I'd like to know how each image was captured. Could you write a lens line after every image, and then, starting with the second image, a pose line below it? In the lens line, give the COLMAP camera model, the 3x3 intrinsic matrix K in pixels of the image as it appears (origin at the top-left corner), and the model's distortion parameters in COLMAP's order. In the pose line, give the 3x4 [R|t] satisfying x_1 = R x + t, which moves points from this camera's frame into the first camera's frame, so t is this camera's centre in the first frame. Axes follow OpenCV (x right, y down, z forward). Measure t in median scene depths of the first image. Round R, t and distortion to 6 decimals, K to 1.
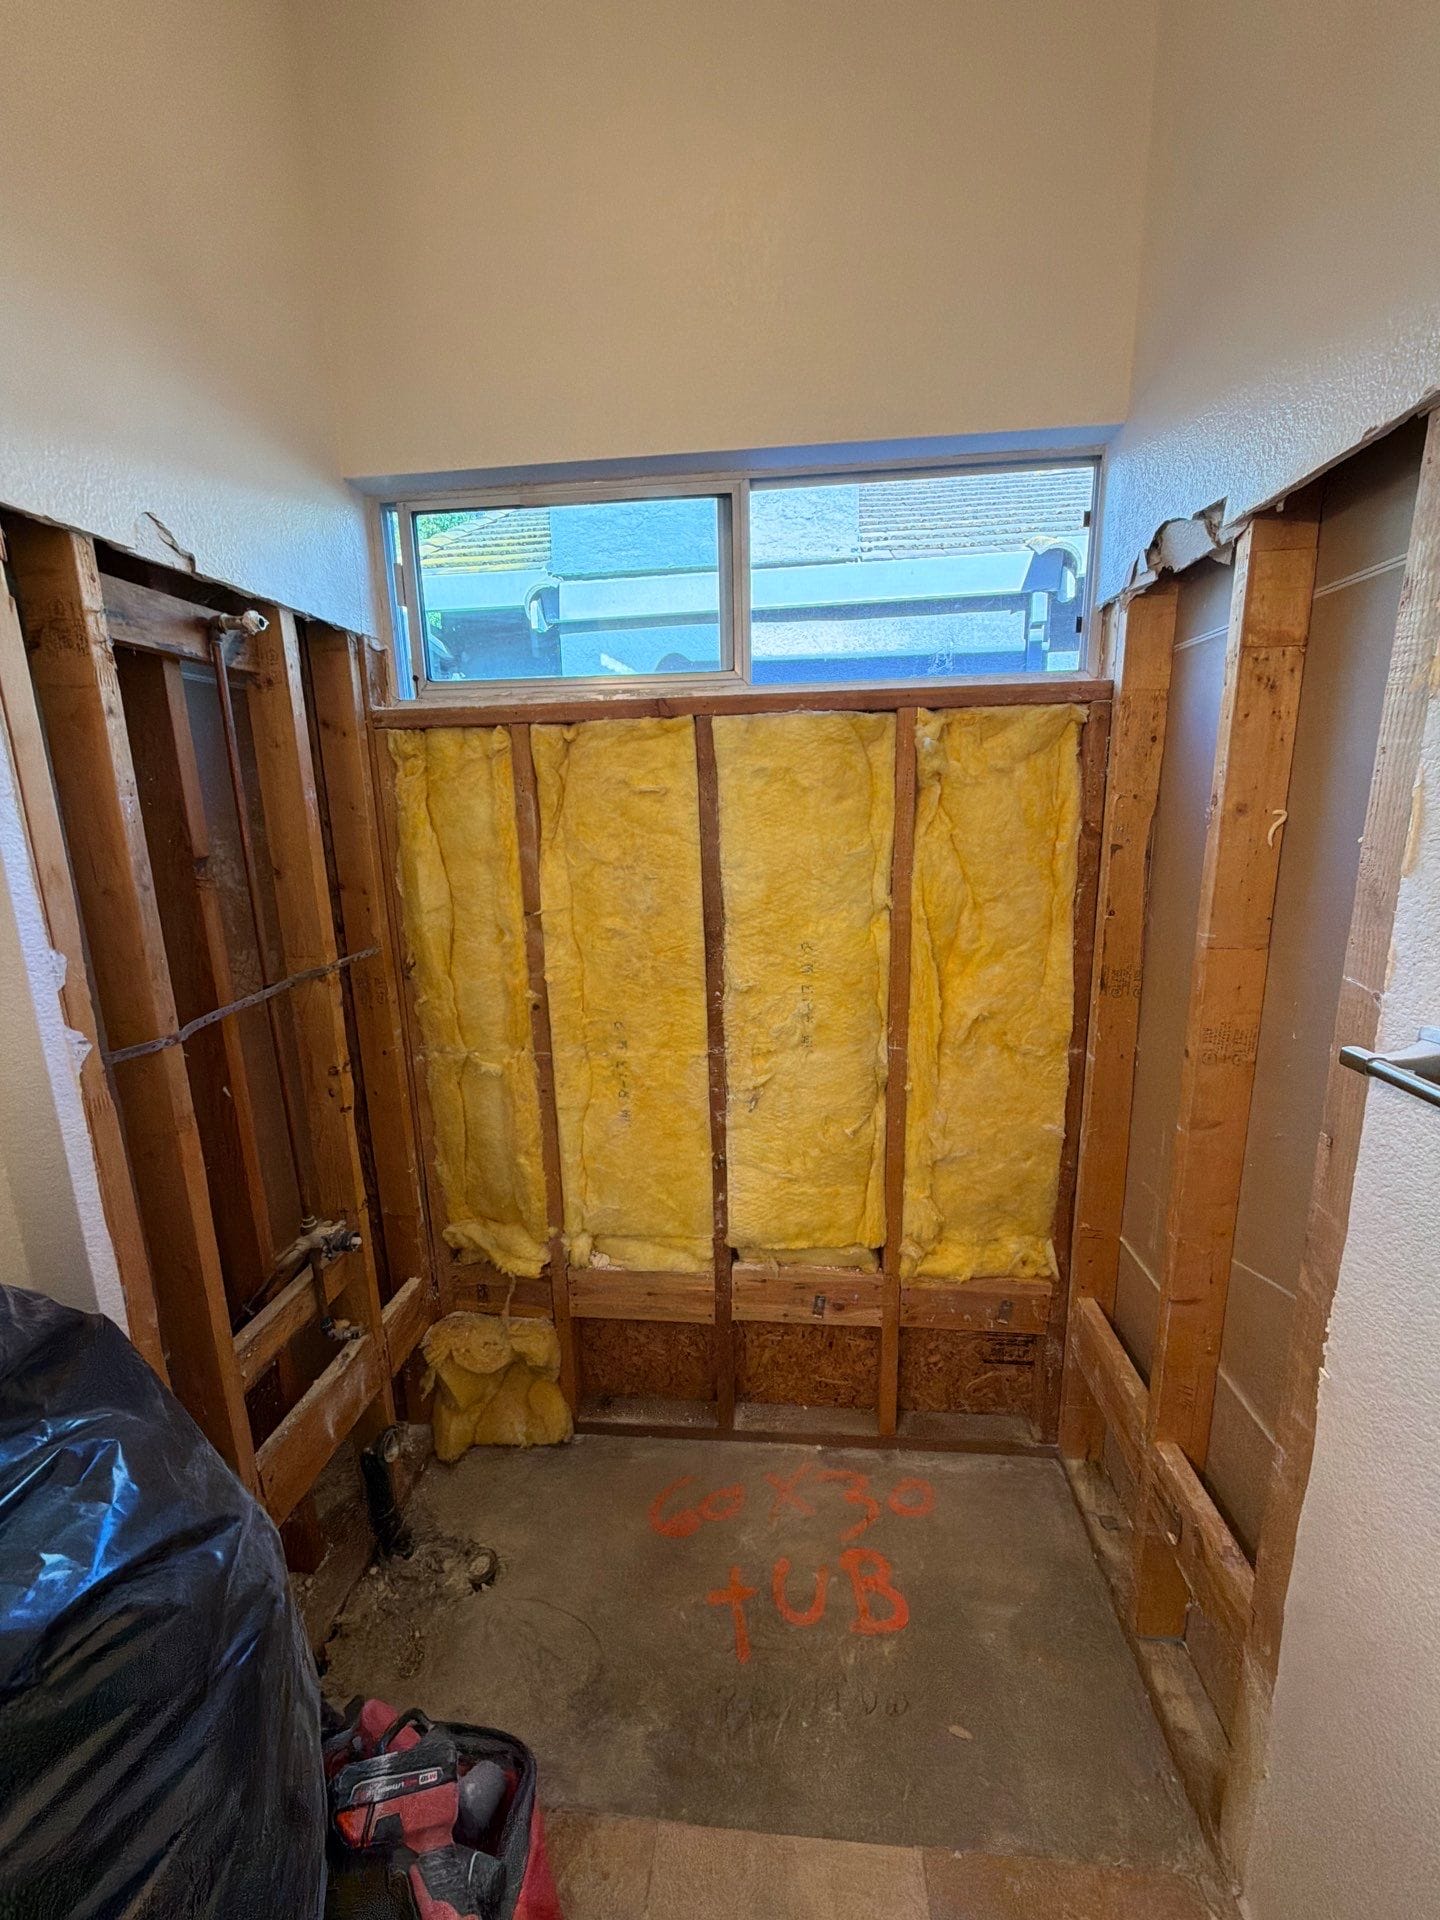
lens RADIAL K [[765.0, 0, 726.2], [0, 765.0, 959.5], [0, 0, 1]] dist [-0.000035, -0.000279]
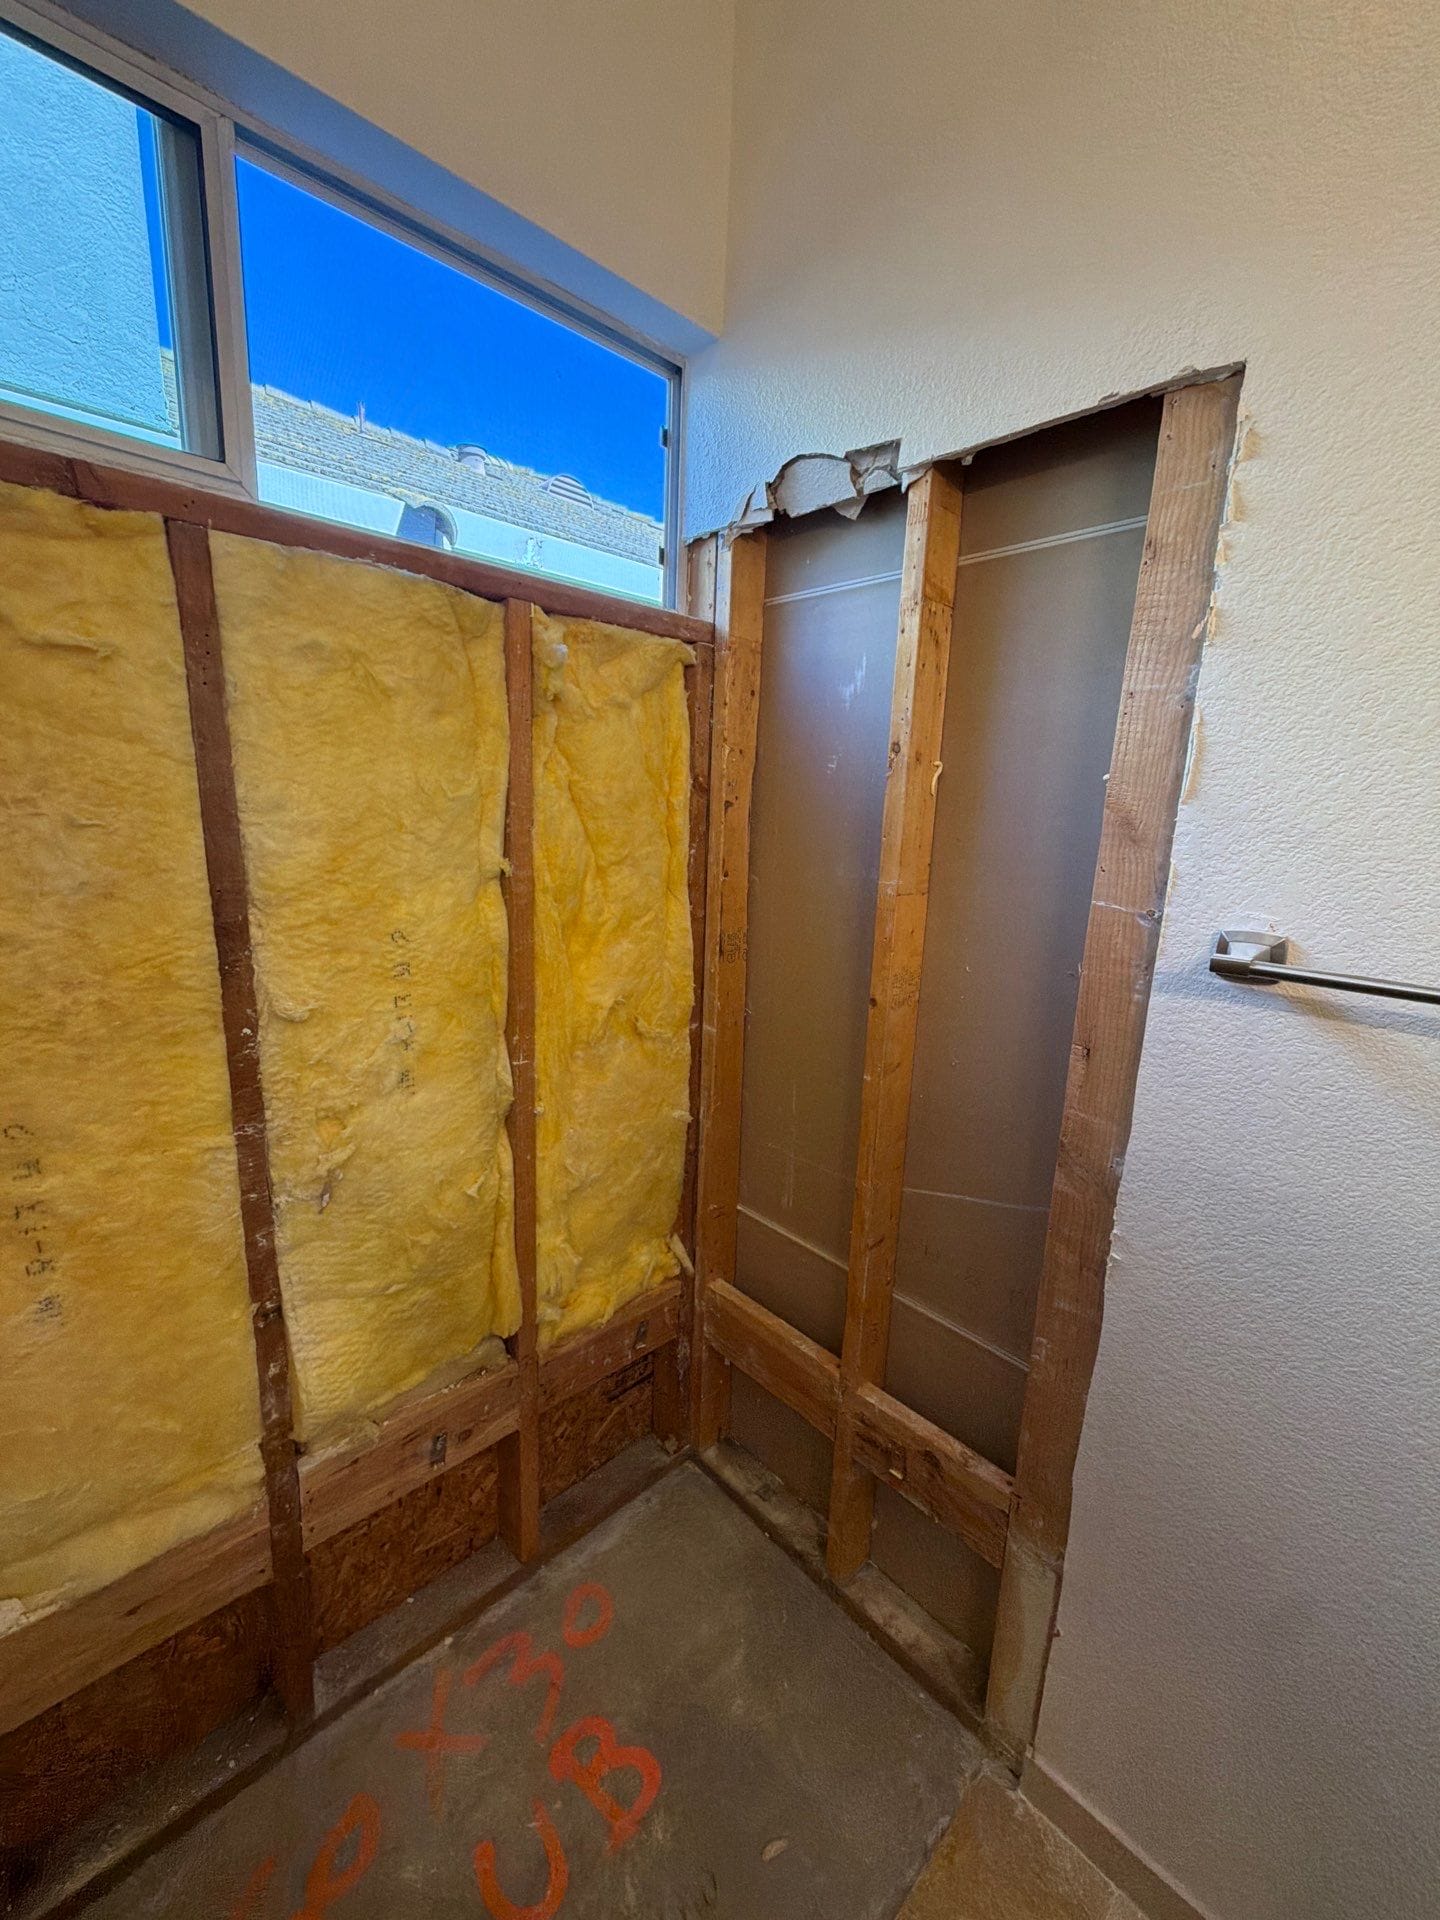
lens RADIAL K [[765.0, 0, 726.2], [0, 765.0, 959.5], [0, 0, 1]] dist [-0.000035, -0.000279]
pose [[0.657935, -0.101785, 0.746165, -0.201737], [0.100361, 0.993837, 0.047077, -0.000174], [-0.746358, 0.043912, 0.664095, 0.351765]]
